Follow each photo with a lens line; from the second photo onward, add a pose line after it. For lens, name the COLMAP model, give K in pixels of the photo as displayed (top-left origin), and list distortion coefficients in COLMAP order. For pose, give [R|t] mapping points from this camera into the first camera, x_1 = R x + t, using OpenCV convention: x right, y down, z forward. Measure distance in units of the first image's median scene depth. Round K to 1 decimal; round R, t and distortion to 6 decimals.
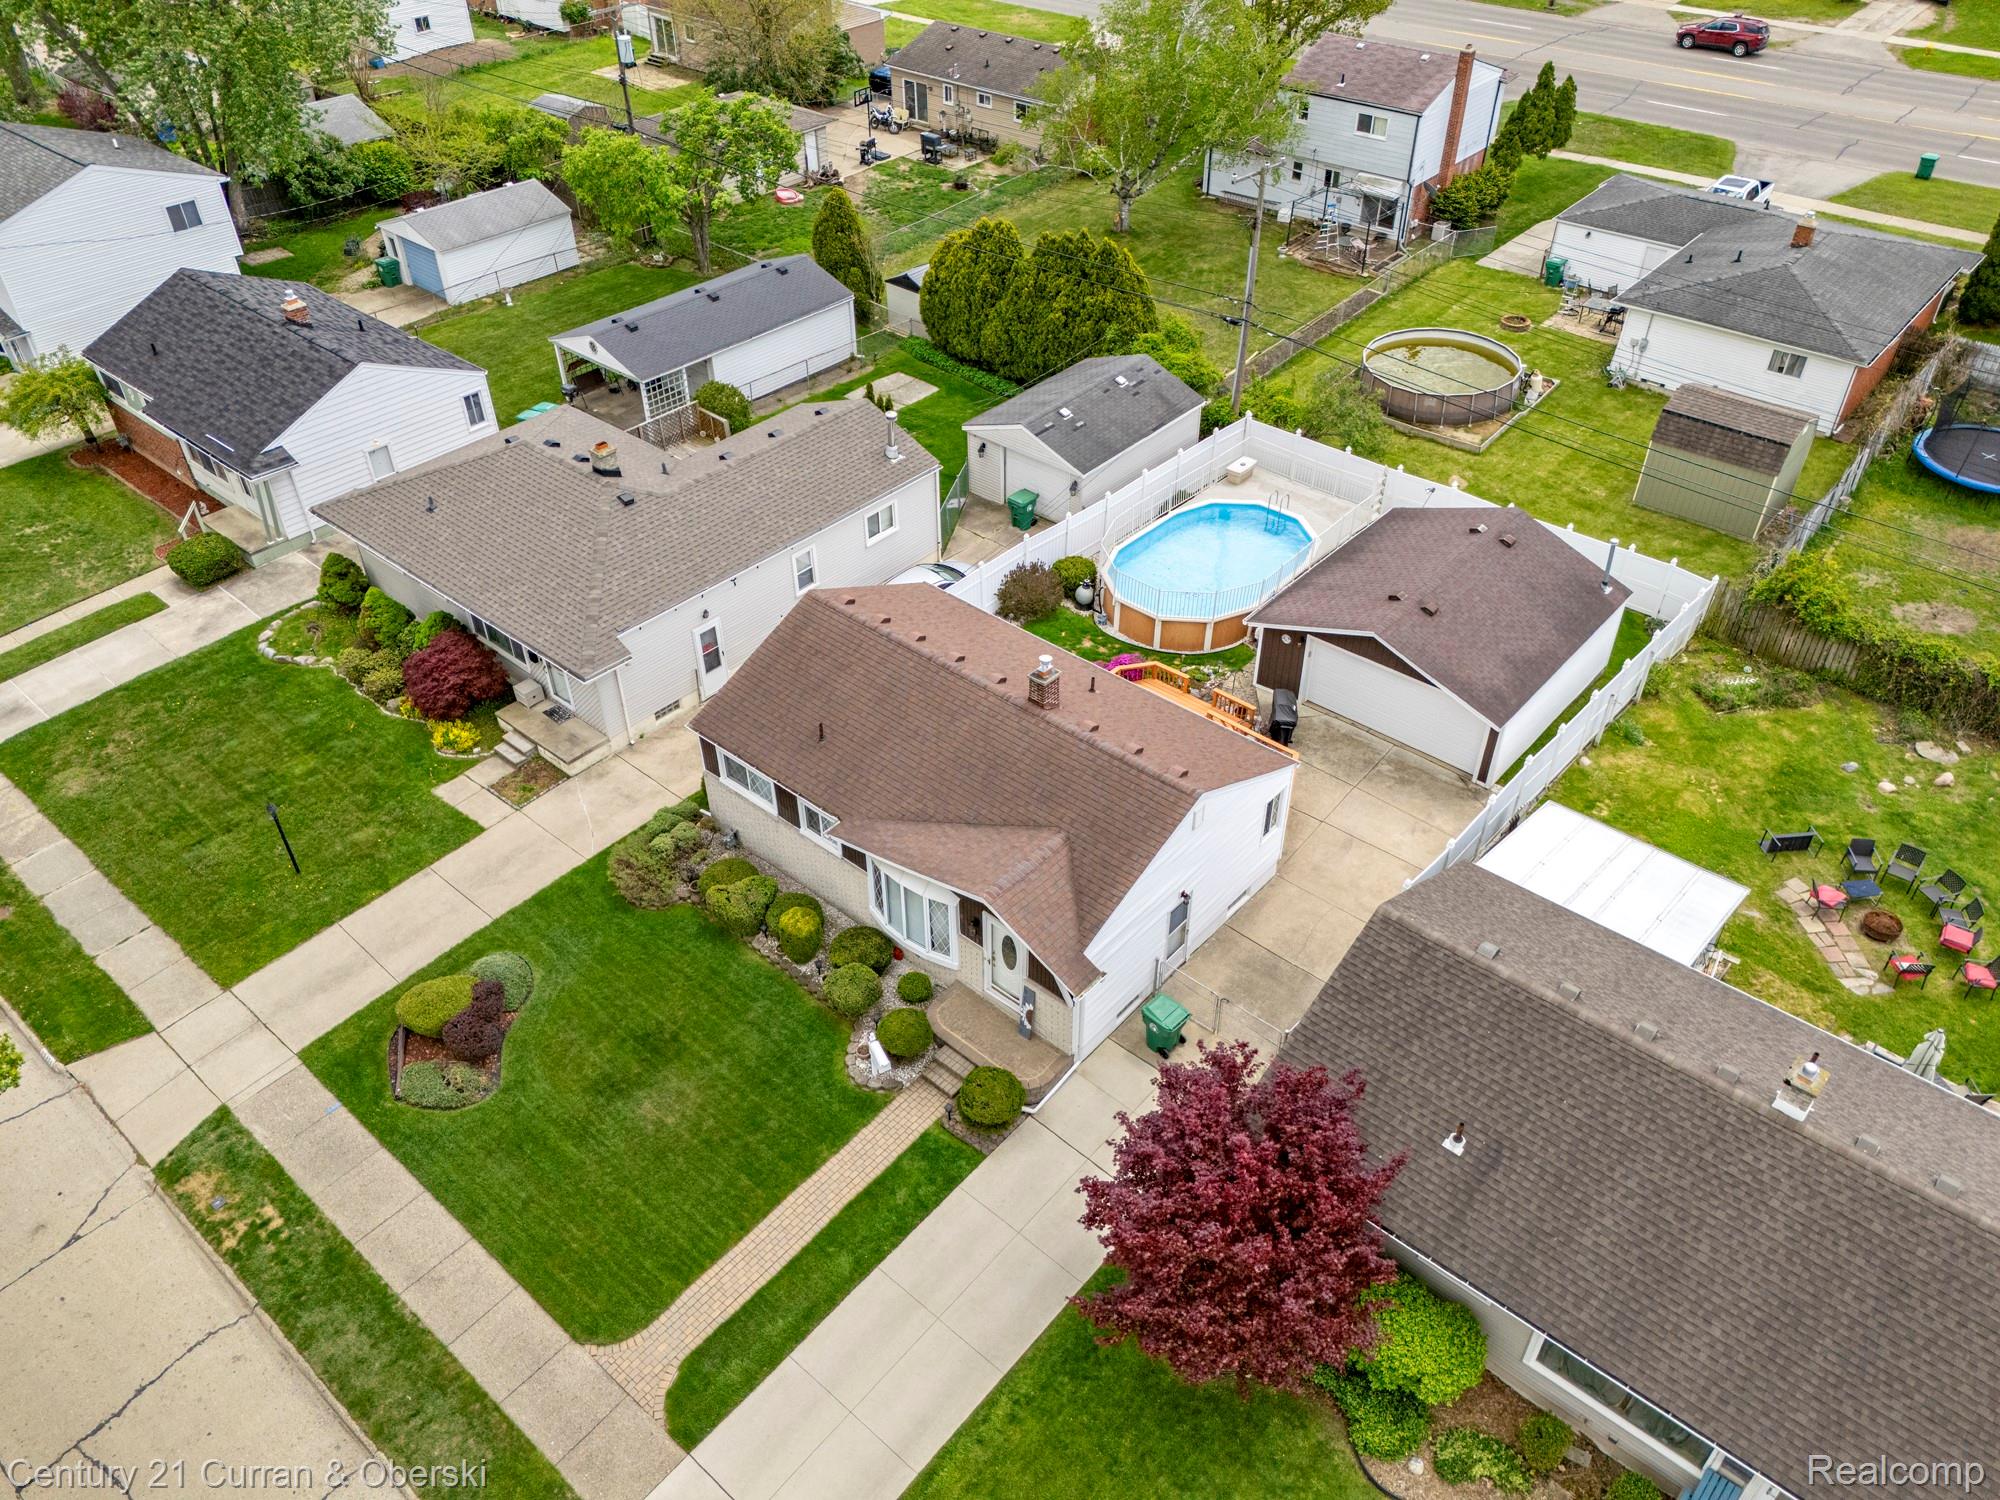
lens RADIAL K [[1471.0, 0, 996.4], [0, 1471.0, 746.7], [0, 0, 1]] dist [0.060747, -0.049364]
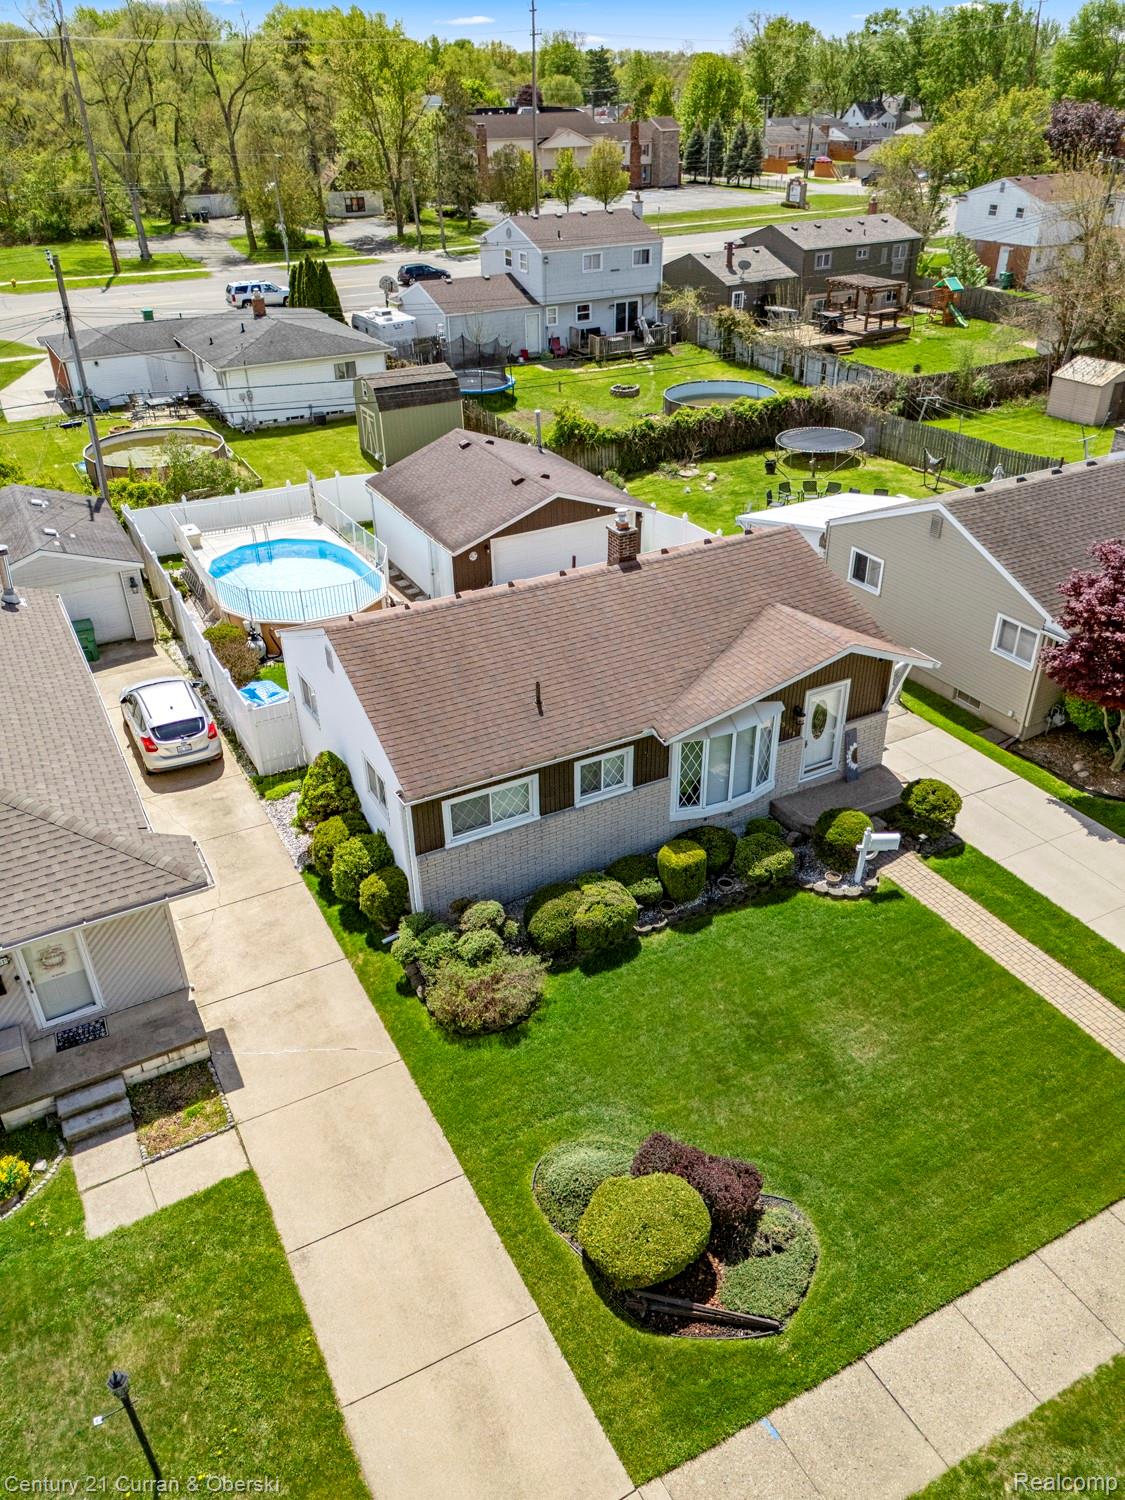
lens RADIAL K [[1103.3, 0, 563.0], [0, 1103.3, 748.7], [0, 0, 1]] dist [0.060747, -0.049364]
pose [[0.348690, -0.480266, 0.804835, -0.518835], [0.597277, 0.775637, 0.204077, -0.086181], [-0.722271, 0.409550, 0.557309, 0.505873]]
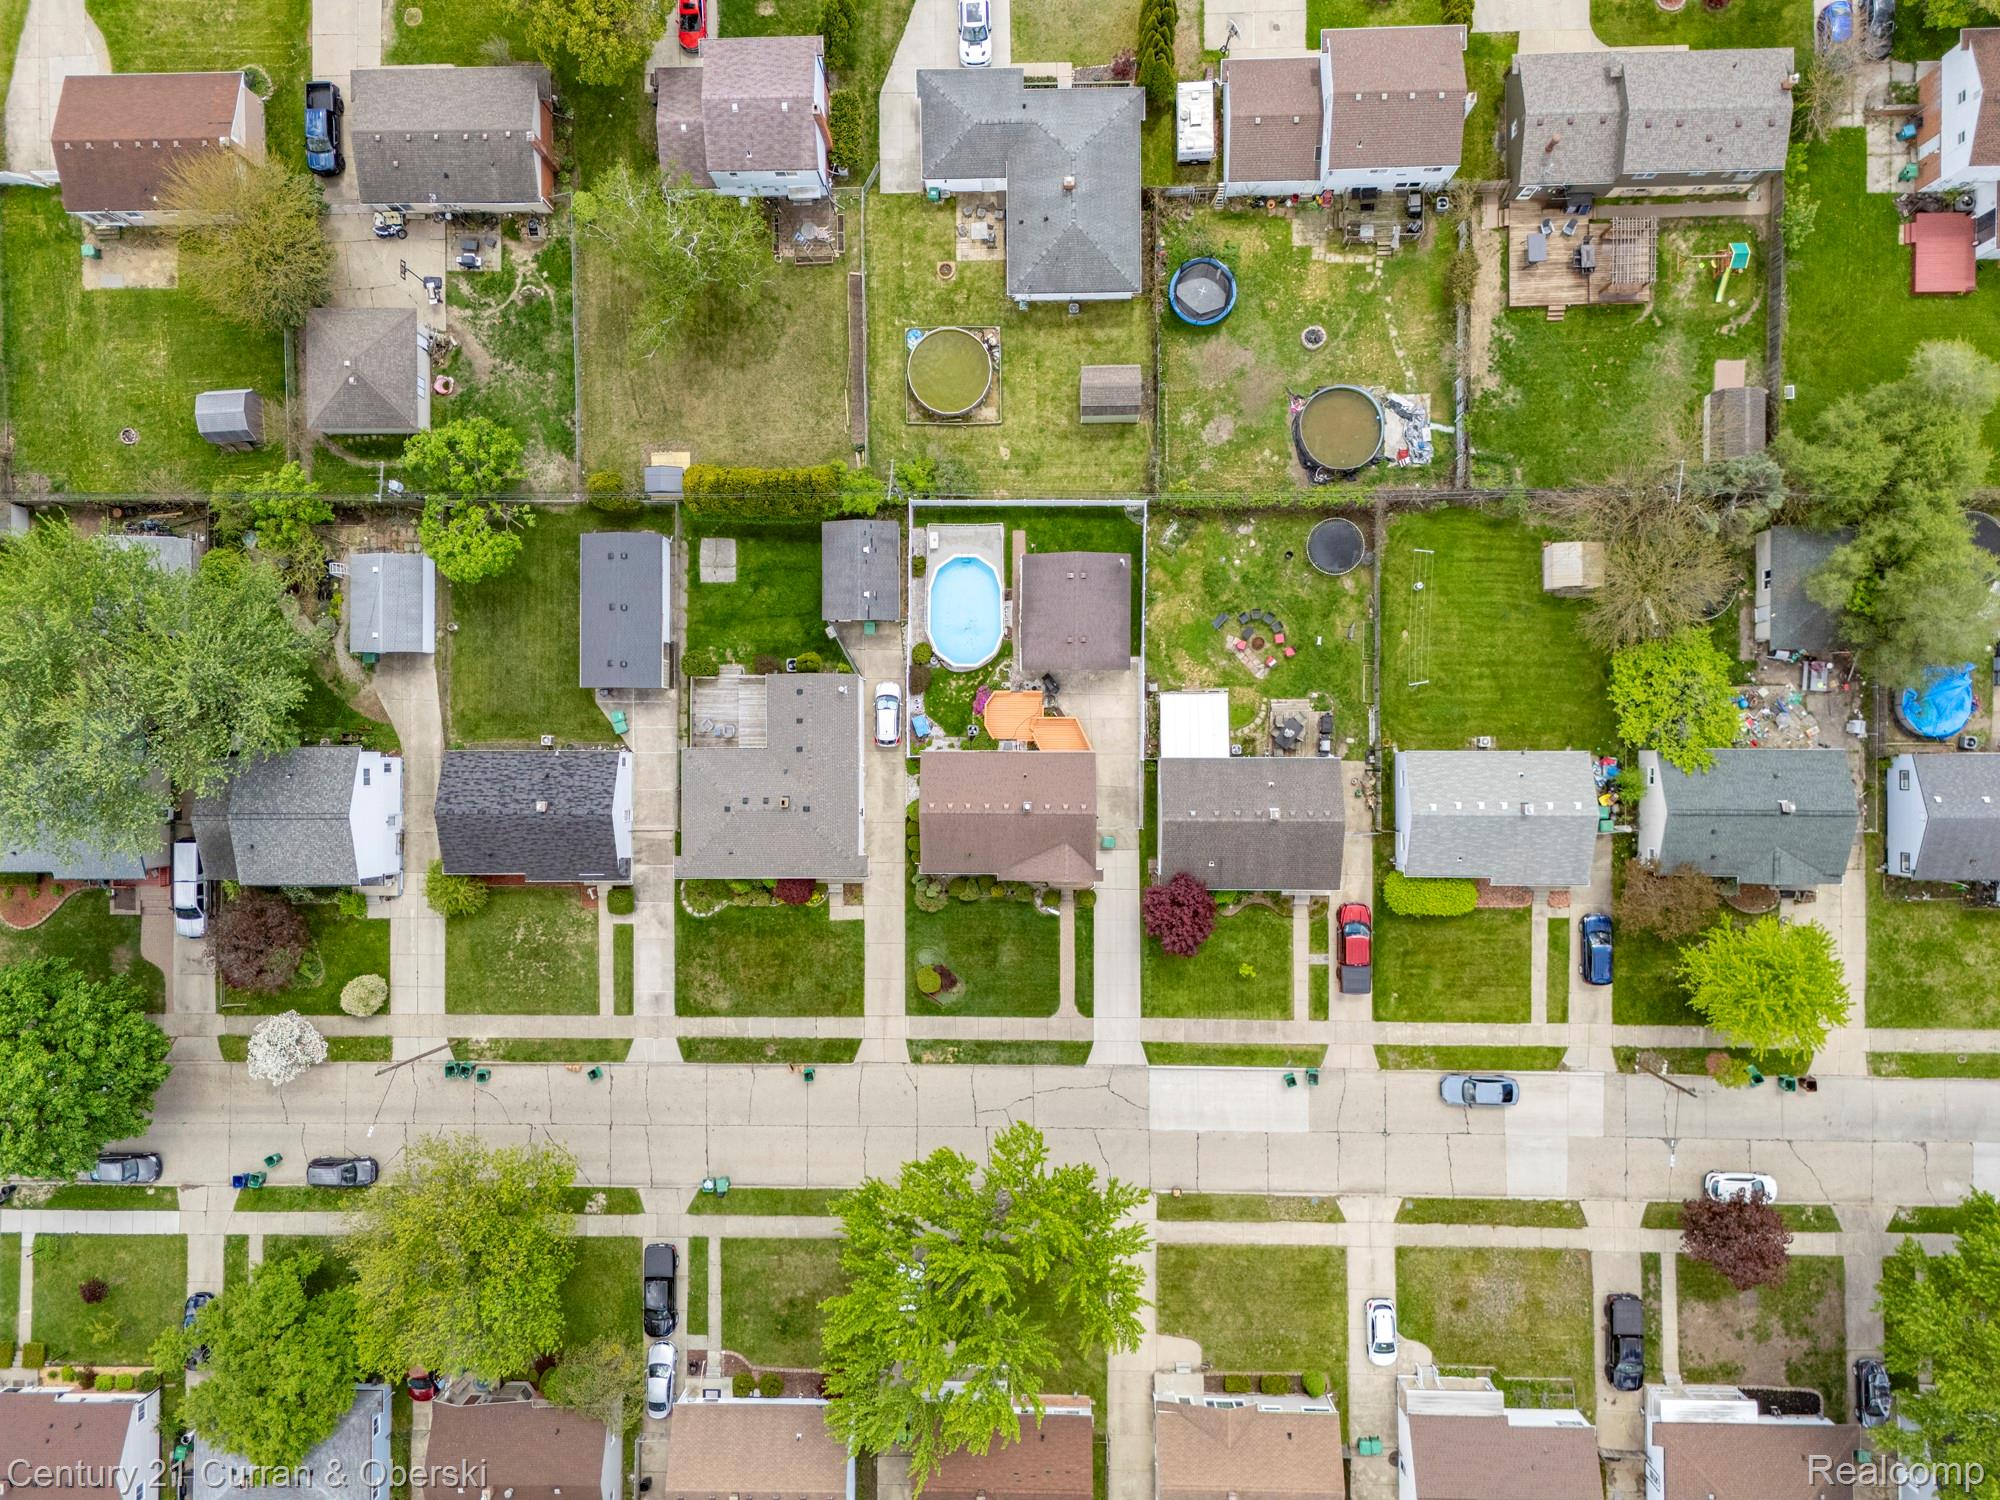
lens RADIAL K [[1471.0, 0, 1000.3], [0, 1471.0, 736.9], [0, 0, 1]] dist [0.060747, -0.049364]
pose [[0.752877, -0.658018, -0.013734, 0.096693], [0.435241, 0.482115, 0.760349, -1.837940], [-0.493702, -0.578427, 0.649369, -0.628955]]
